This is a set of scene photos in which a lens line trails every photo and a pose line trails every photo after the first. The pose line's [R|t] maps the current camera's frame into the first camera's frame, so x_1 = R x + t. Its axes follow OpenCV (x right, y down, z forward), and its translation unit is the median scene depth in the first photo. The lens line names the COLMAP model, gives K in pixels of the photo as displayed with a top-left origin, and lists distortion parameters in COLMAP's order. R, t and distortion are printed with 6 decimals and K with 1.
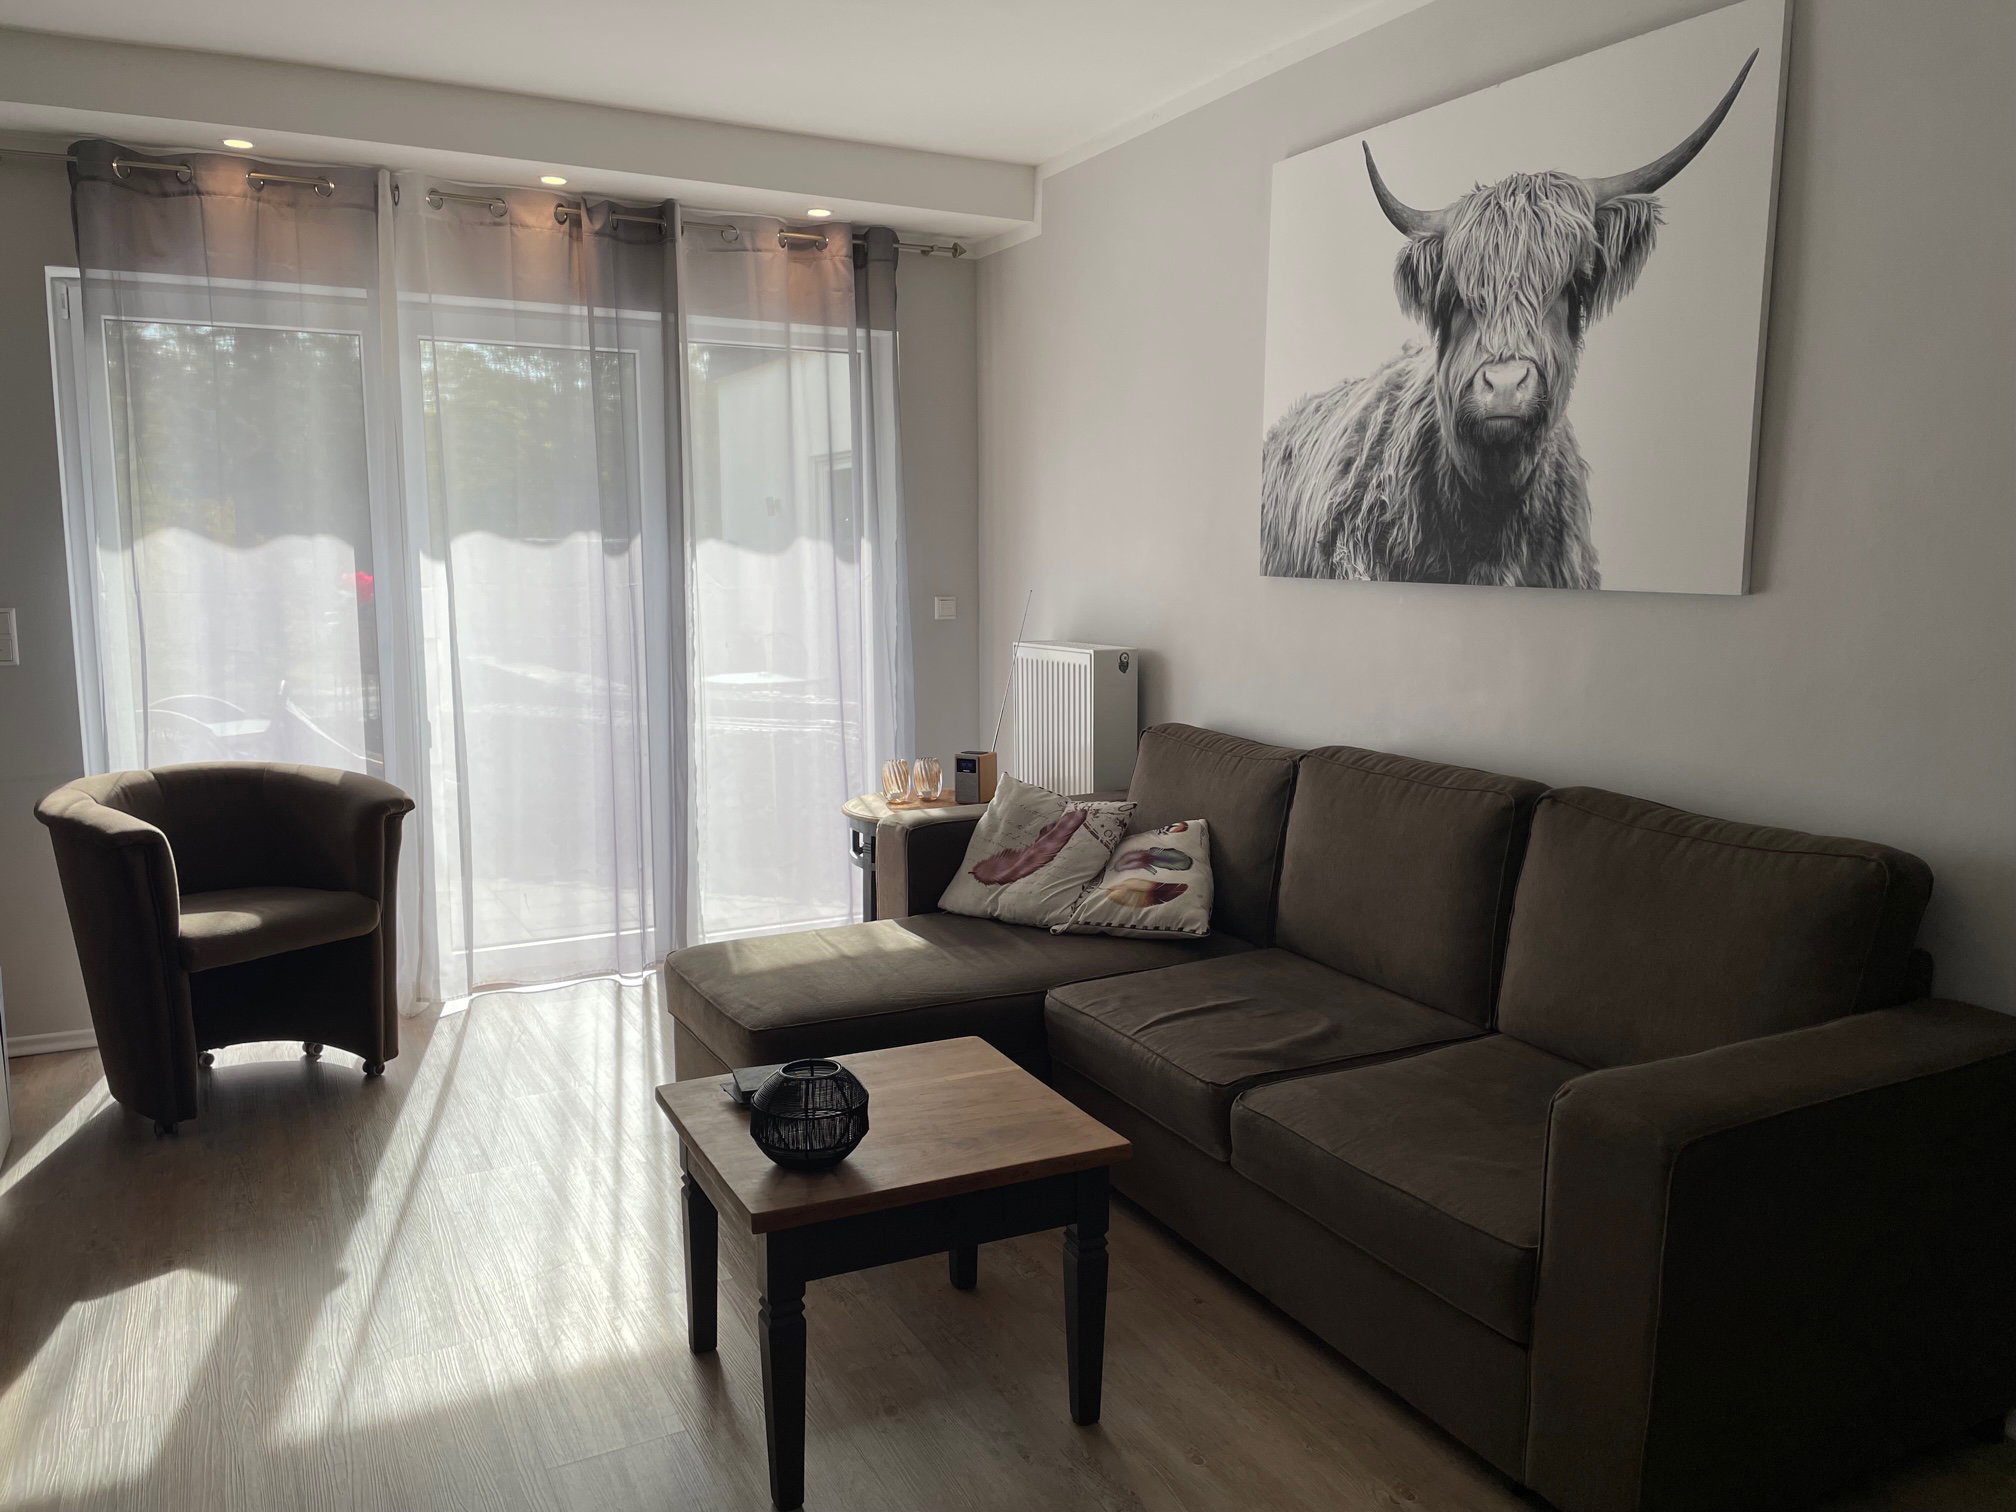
lens RADIAL K [[1522.6, 0, 1056.1], [0, 1522.6, 733.1], [0, 0, 1]] dist [0.089297, -0.095477]
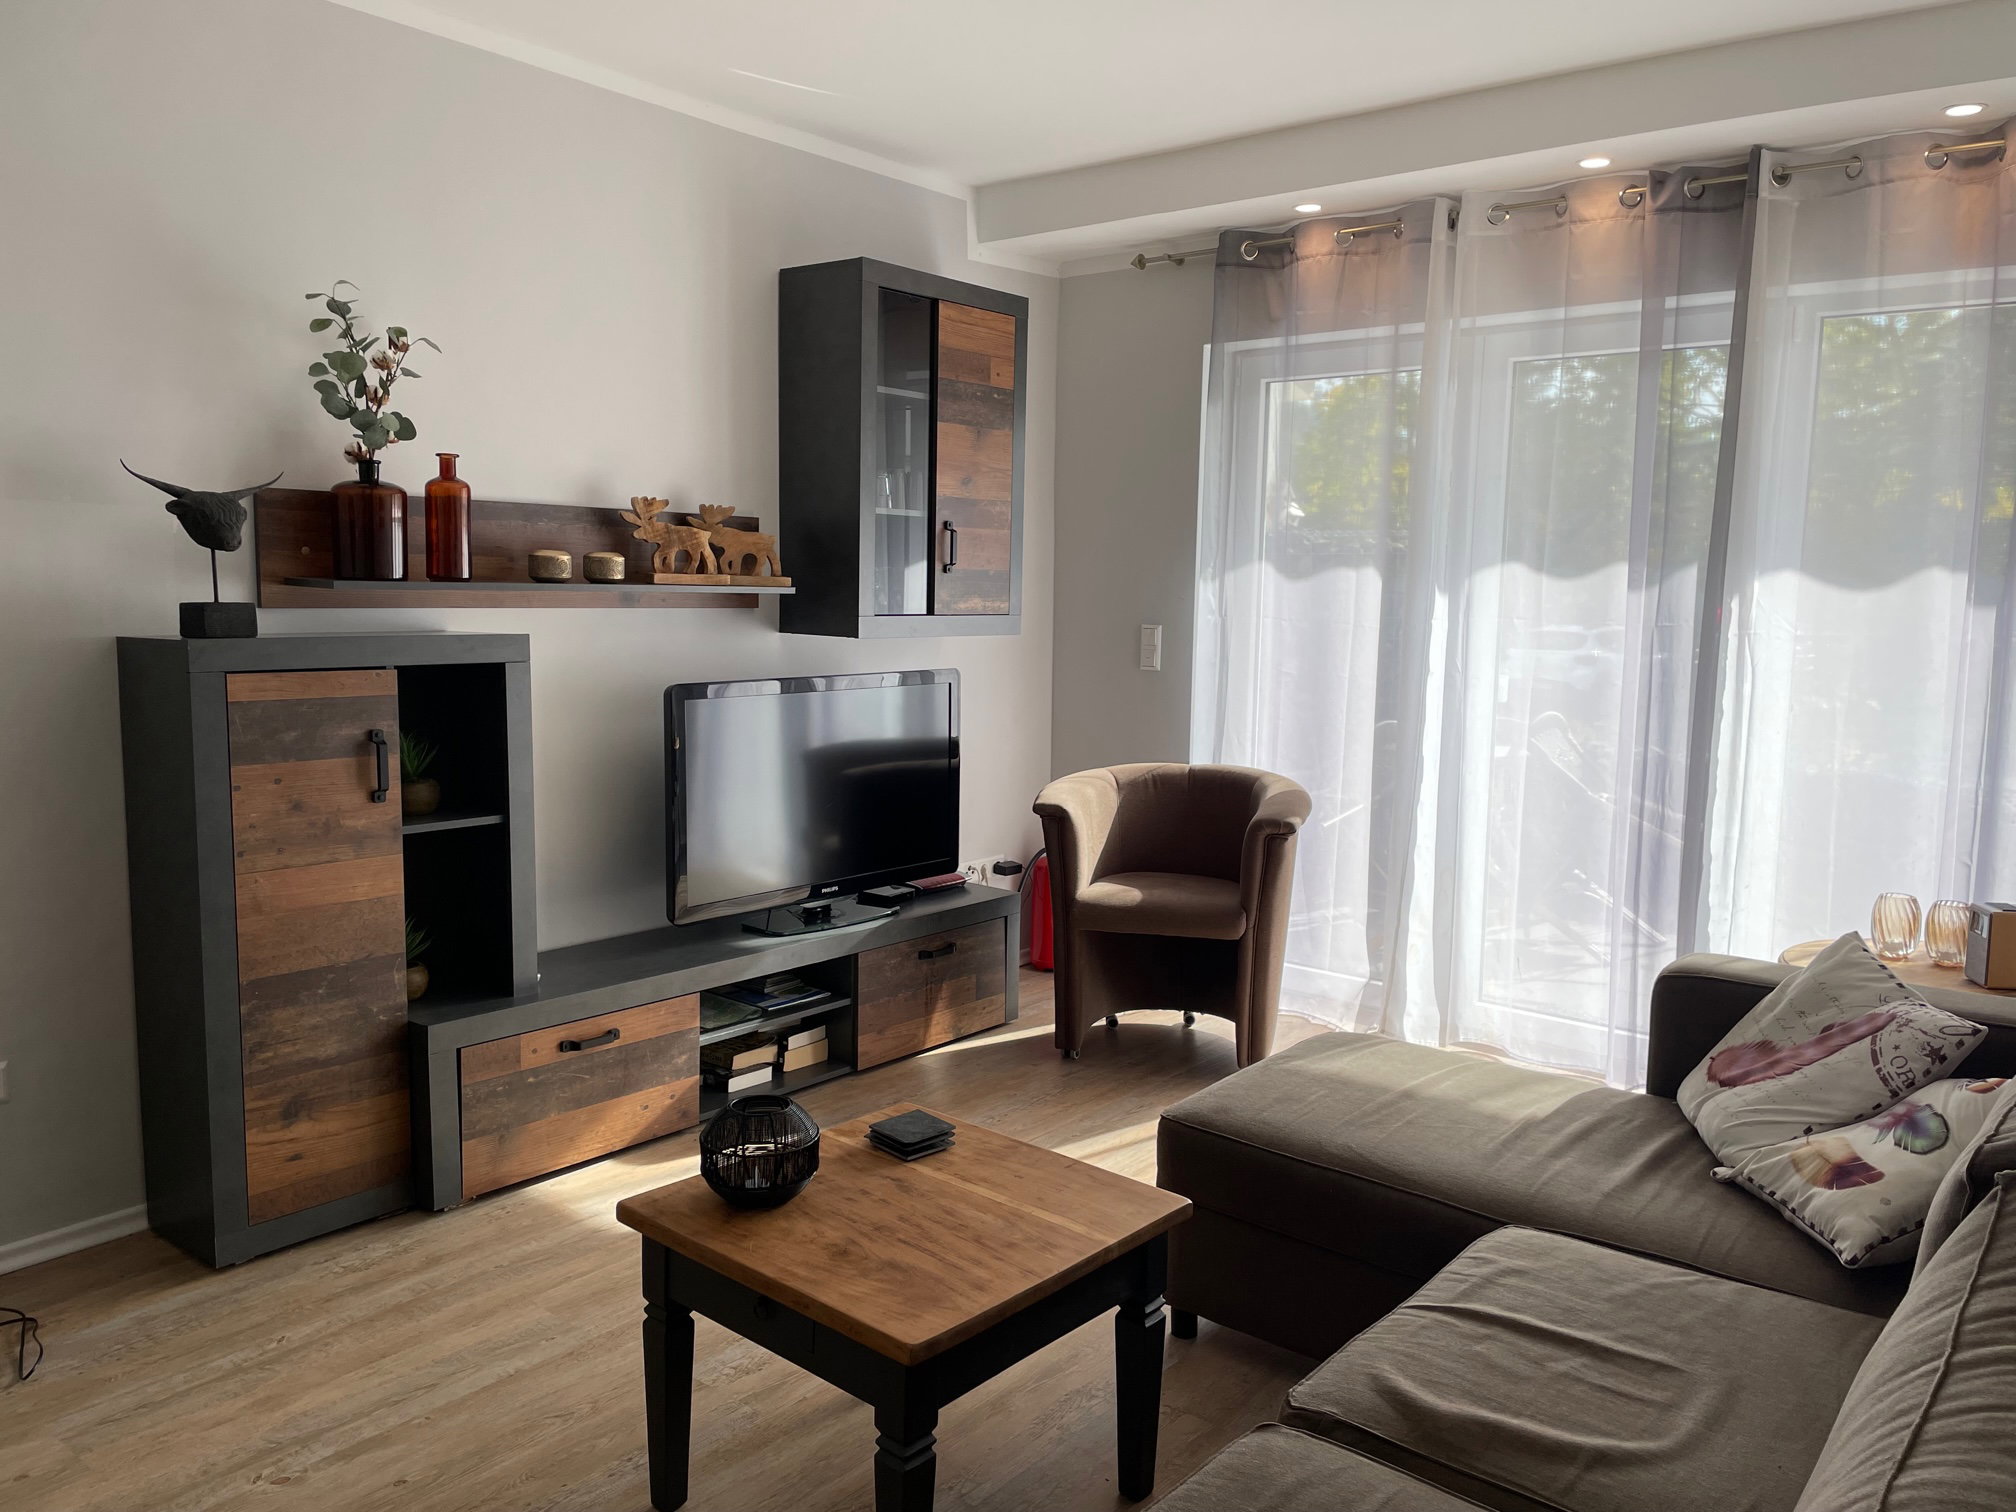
lens RADIAL K [[1522.6, 0, 1011.5], [0, 1522.6, 759.5], [0, 0, 1]] dist [0.089297, -0.095477]
pose [[0.382996, 0.115799, -0.916463, 0.404372], [-0.133568, 0.988628, 0.069098, -0.041798], [0.914043, 0.095945, 0.394108, 0.400657]]
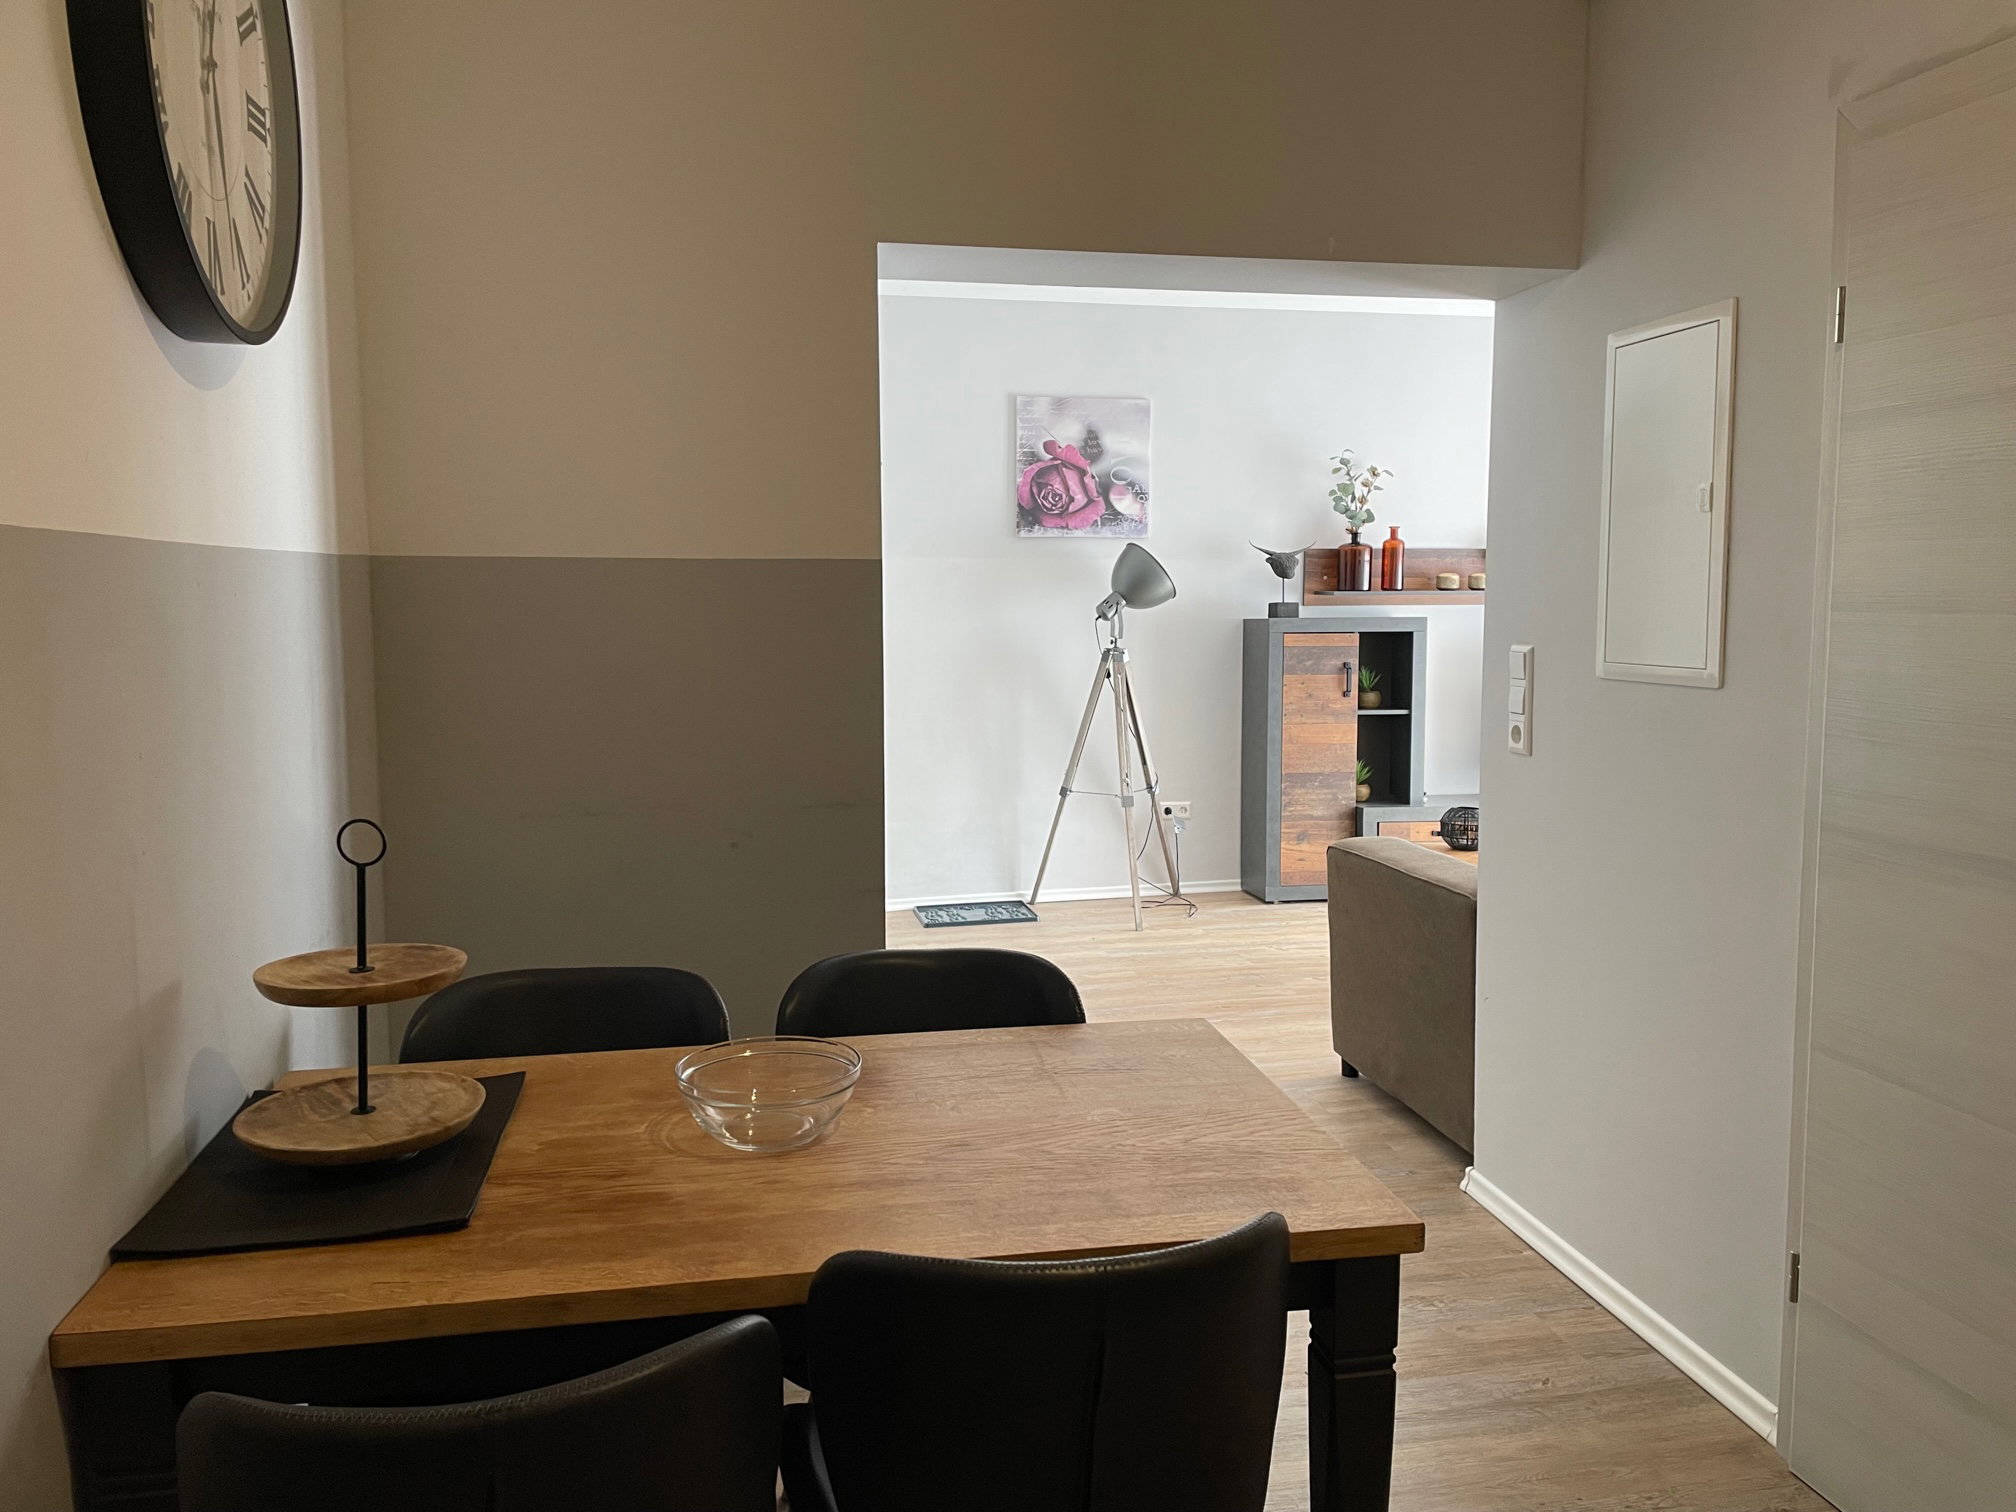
lens RADIAL K [[1522.6, 0, 998.4], [0, 1522.6, 747.9], [0, 0, 1]] dist [0.089297, -0.095477]
pose [[-0.290353, 0.090198, -0.952659, 1.162808], [-0.118191, 0.984545, 0.129239, -0.036044], [0.949592, 0.150120, -0.275205, 0.512742]]
